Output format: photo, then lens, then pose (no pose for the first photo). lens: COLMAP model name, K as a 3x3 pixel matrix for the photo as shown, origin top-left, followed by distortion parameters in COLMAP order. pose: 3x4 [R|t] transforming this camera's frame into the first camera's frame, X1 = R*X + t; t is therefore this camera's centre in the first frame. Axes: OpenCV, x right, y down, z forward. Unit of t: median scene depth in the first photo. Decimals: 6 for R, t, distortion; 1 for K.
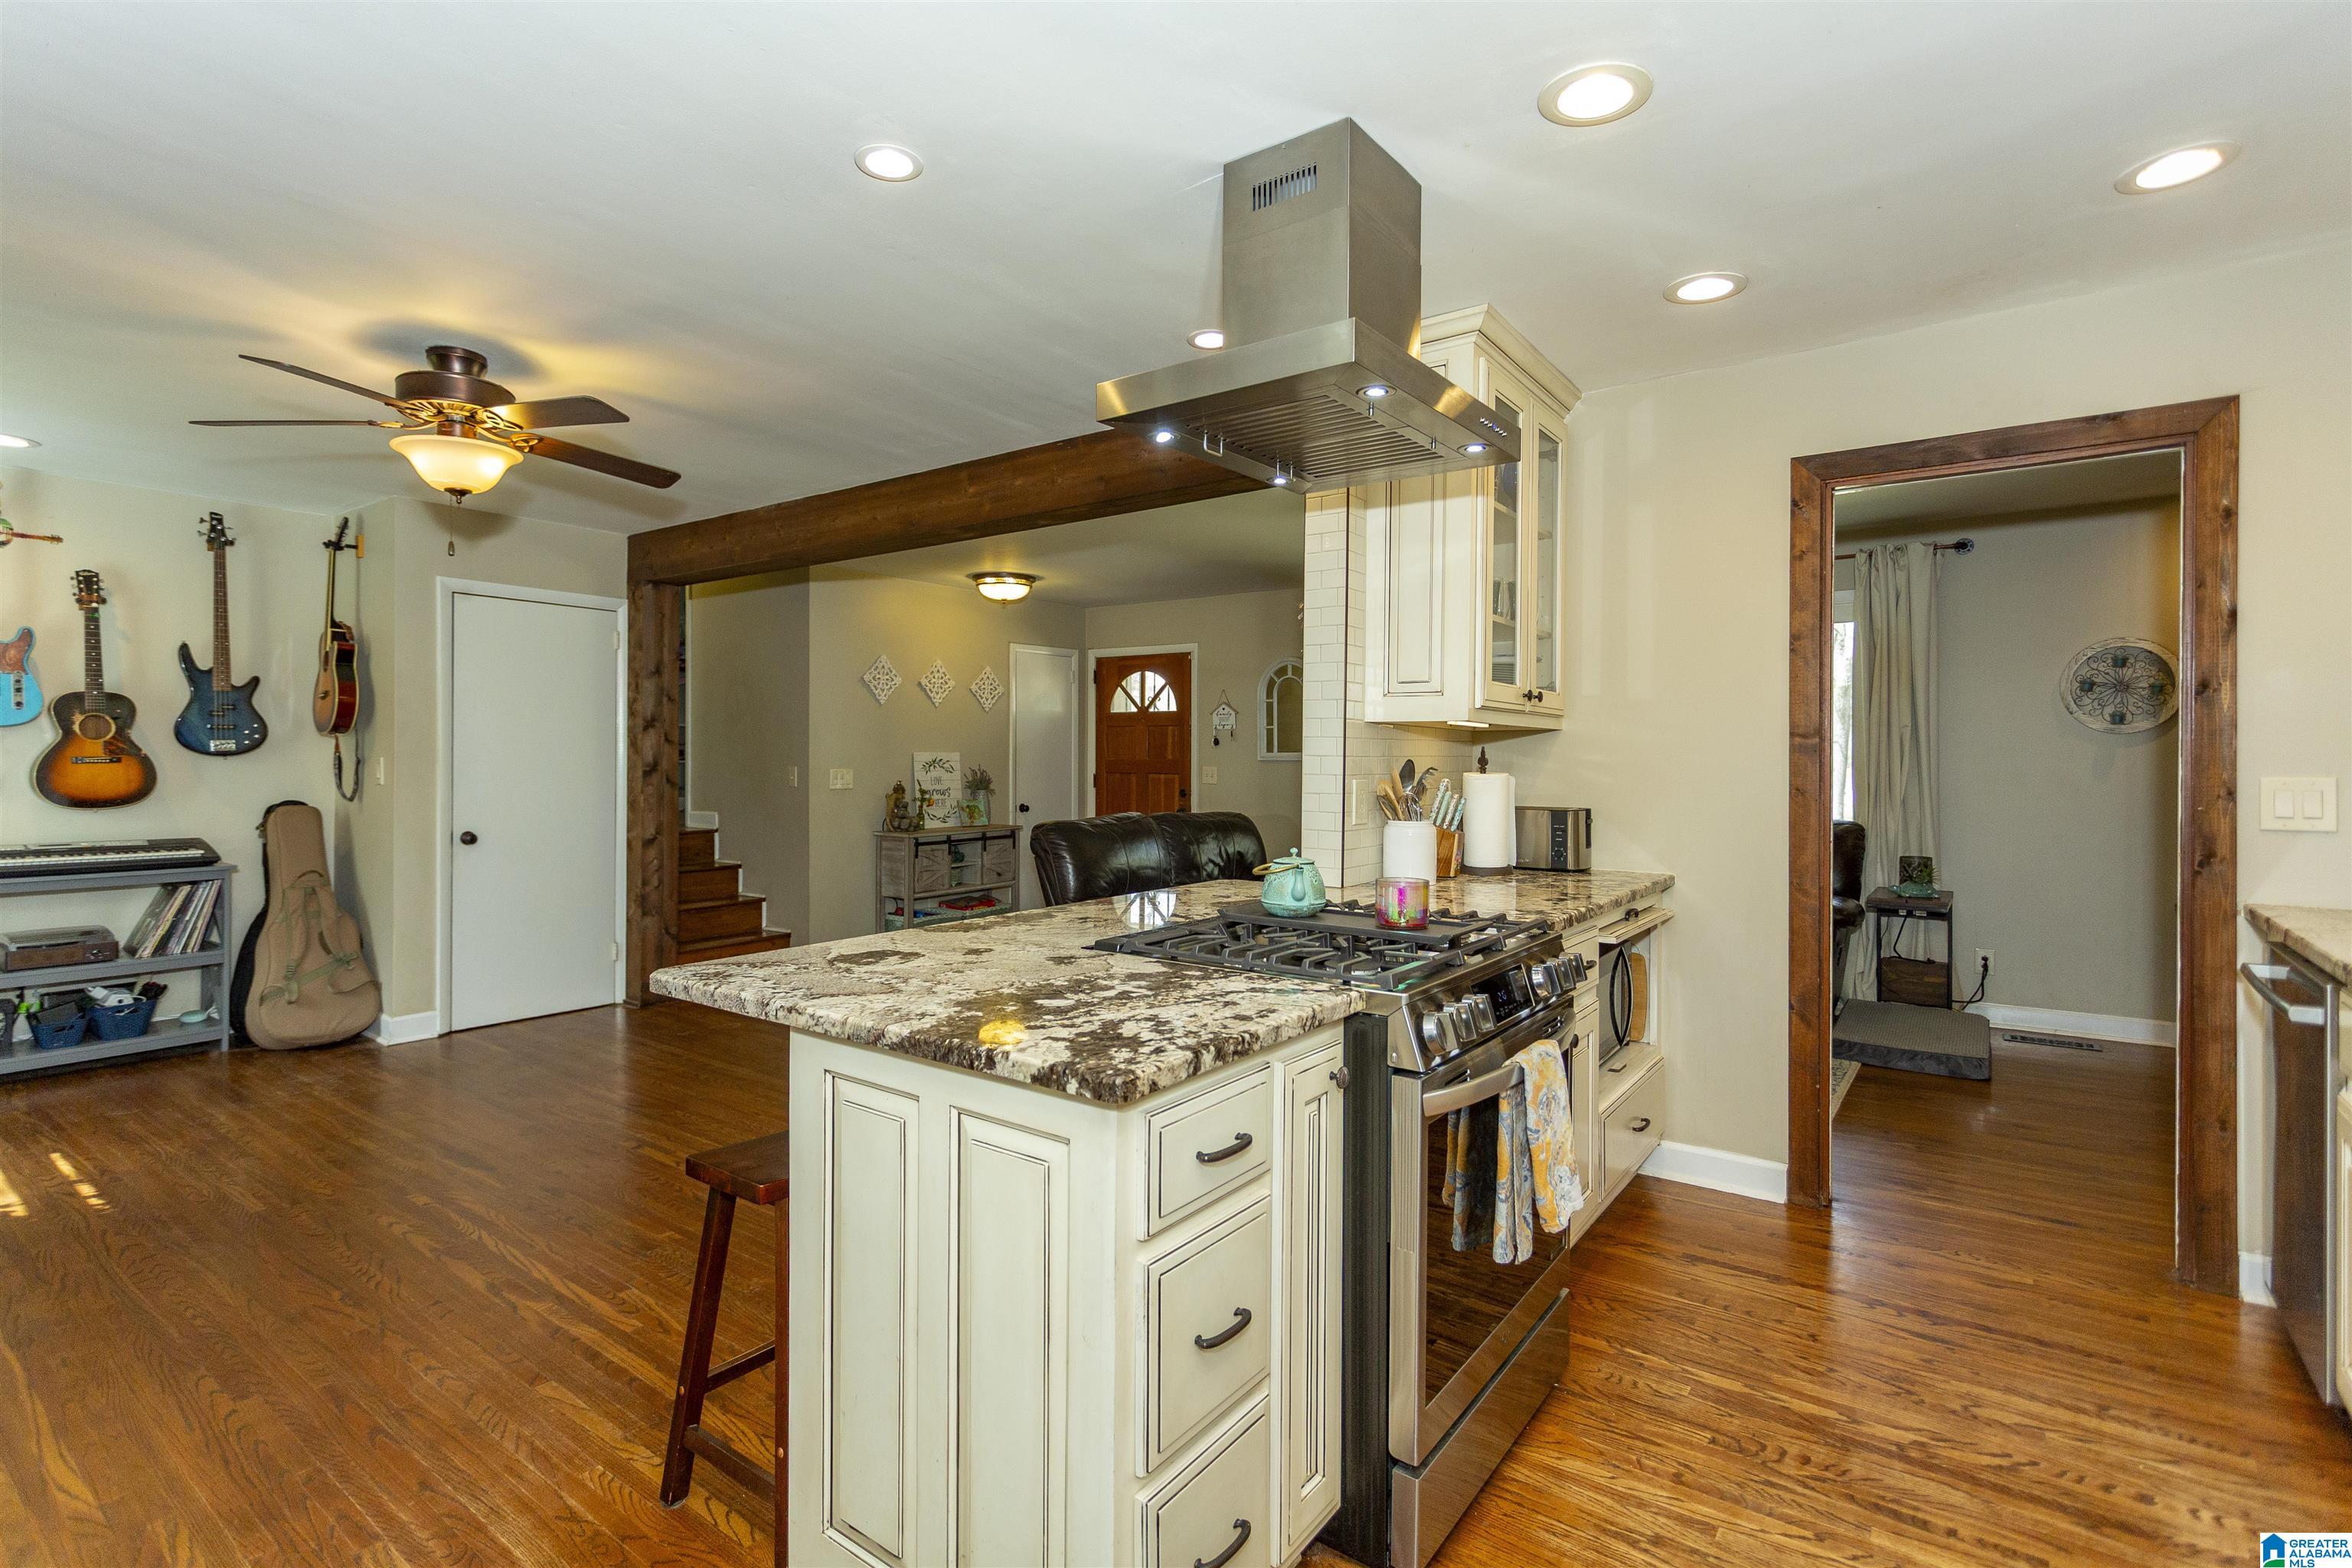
lens RADIAL K [[1121.4, 0, 1166.6], [0, 1121.4, 762.9], [0, 0, 1]] dist [0.003951, 0.000529]
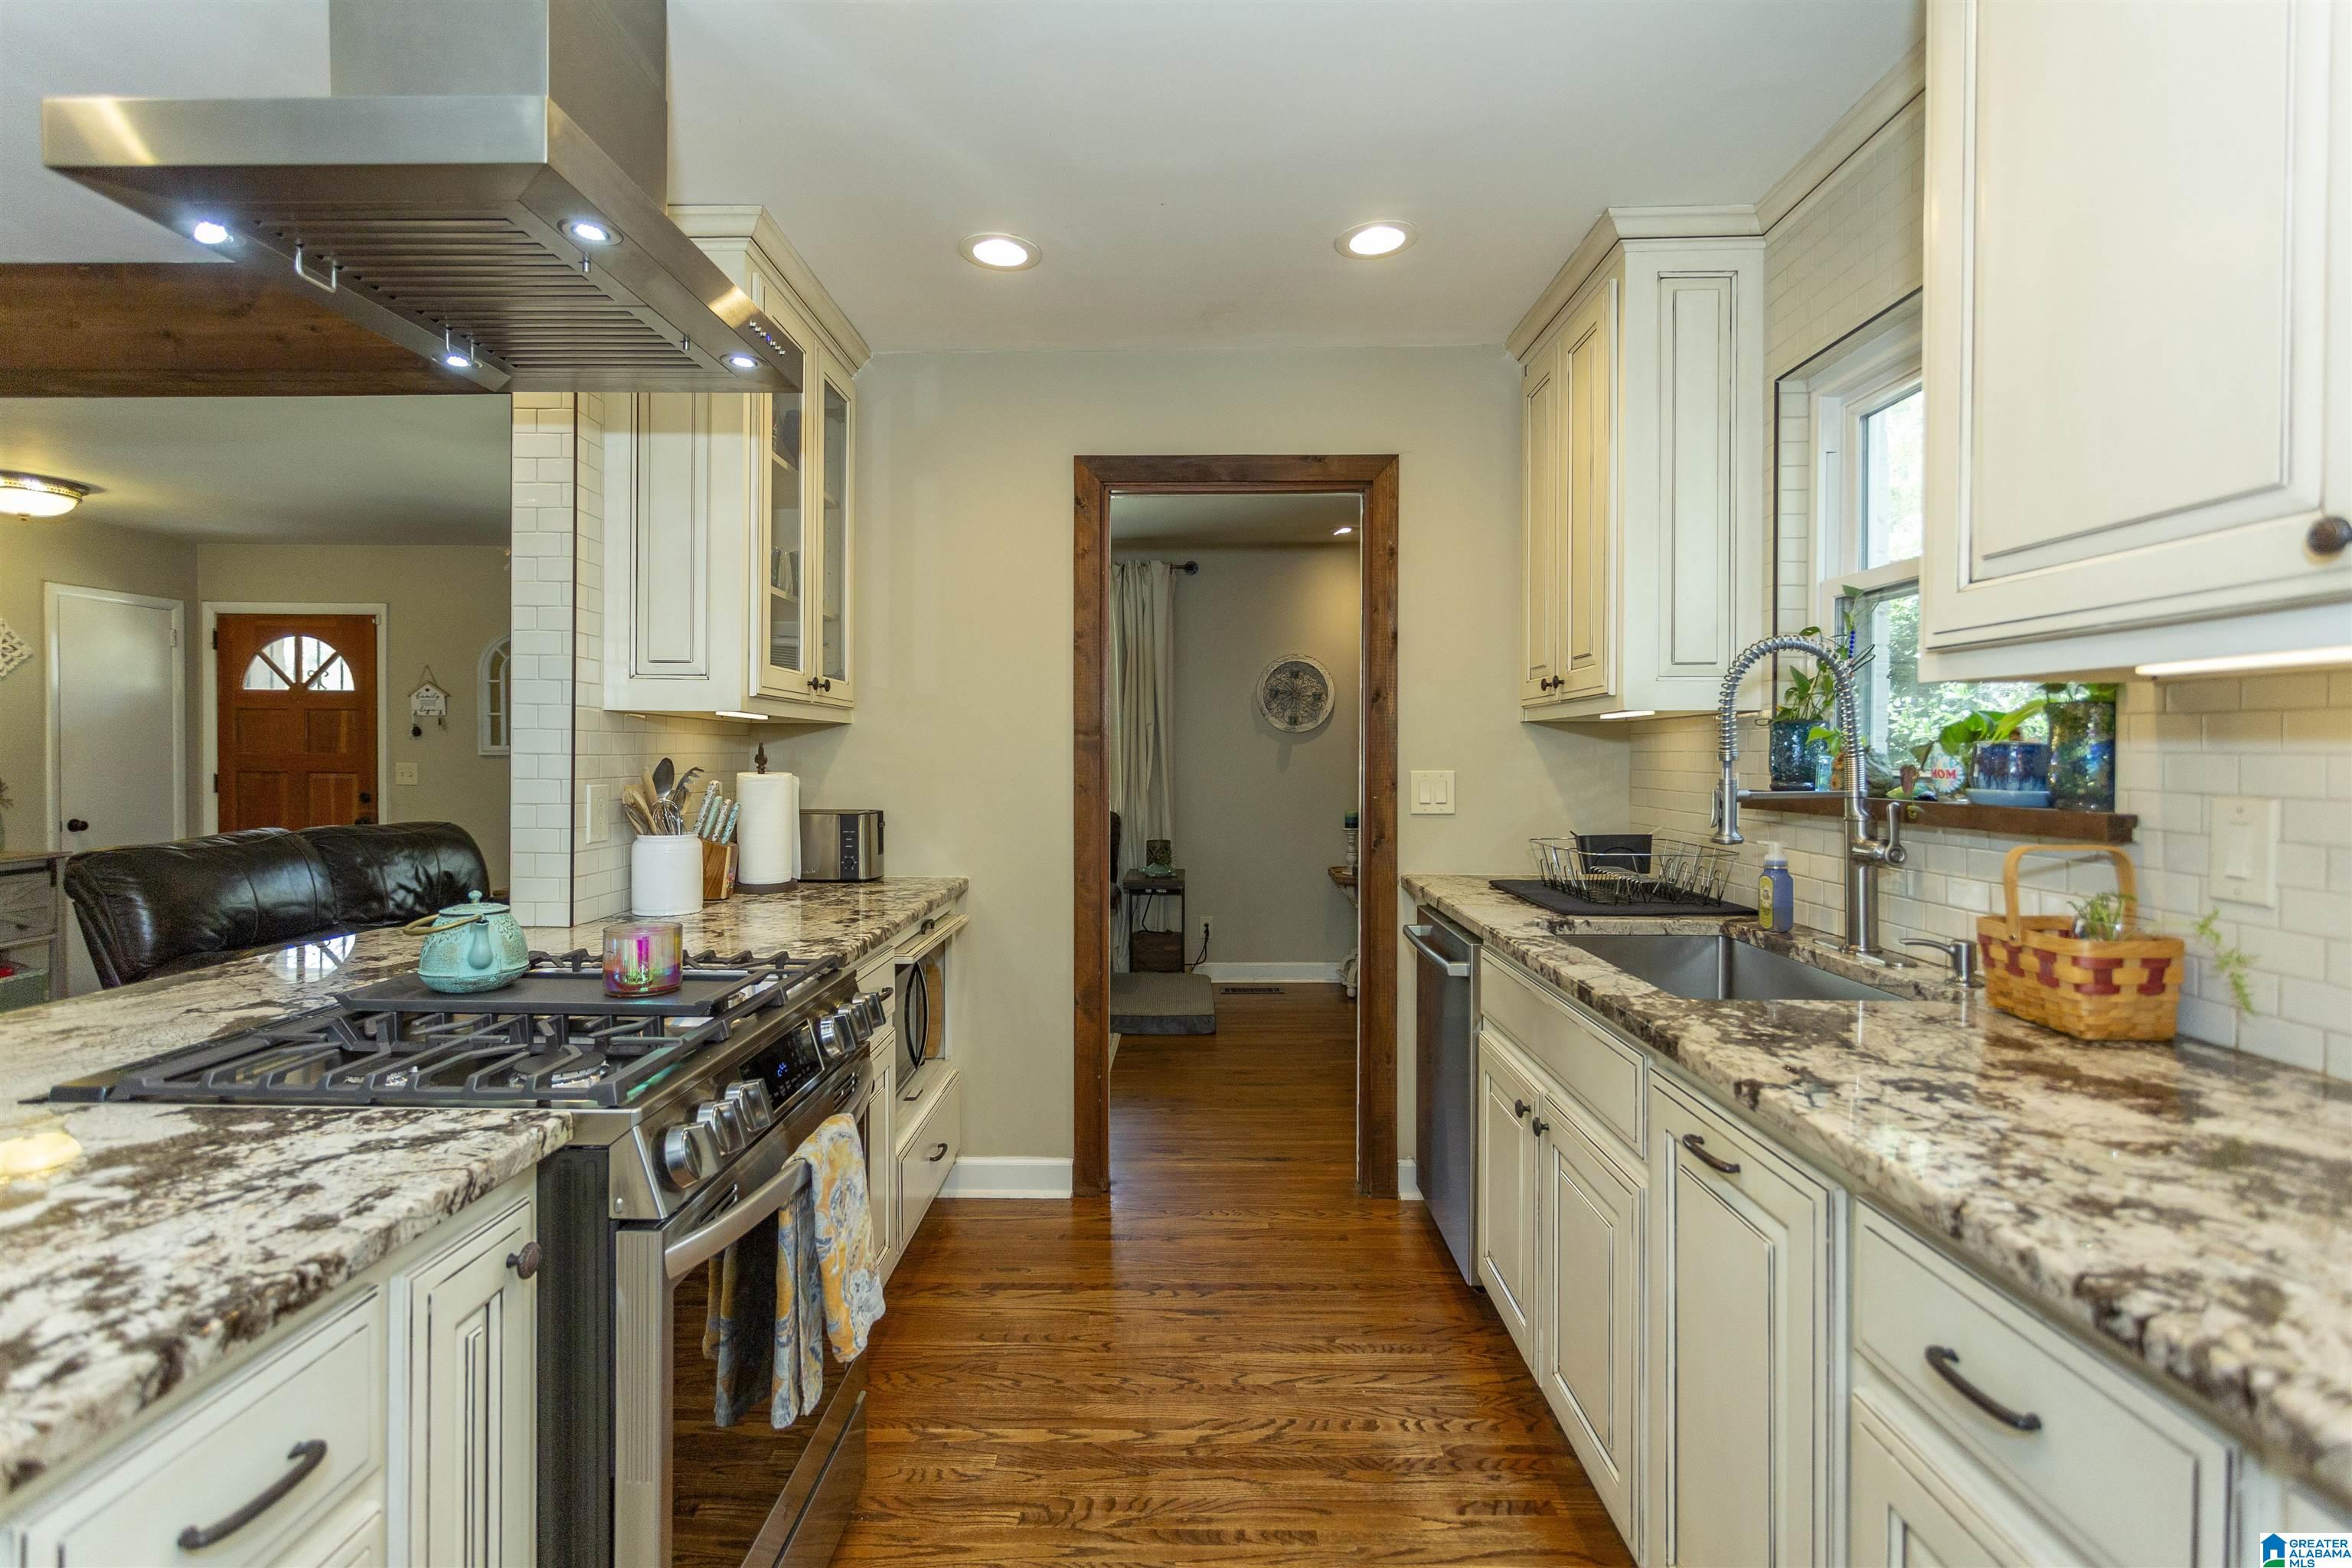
lens RADIAL K [[1121.4, 0, 1169.9], [0, 1121.4, 765.8], [0, 0, 1]] dist [0.003951, 0.000529]
pose [[0.814560, -0.007672, 0.580029, 0.030792], [0.001910, 0.999943, 0.010544, -0.003682], [-0.580076, -0.007481, 0.814528, 0.096000]]
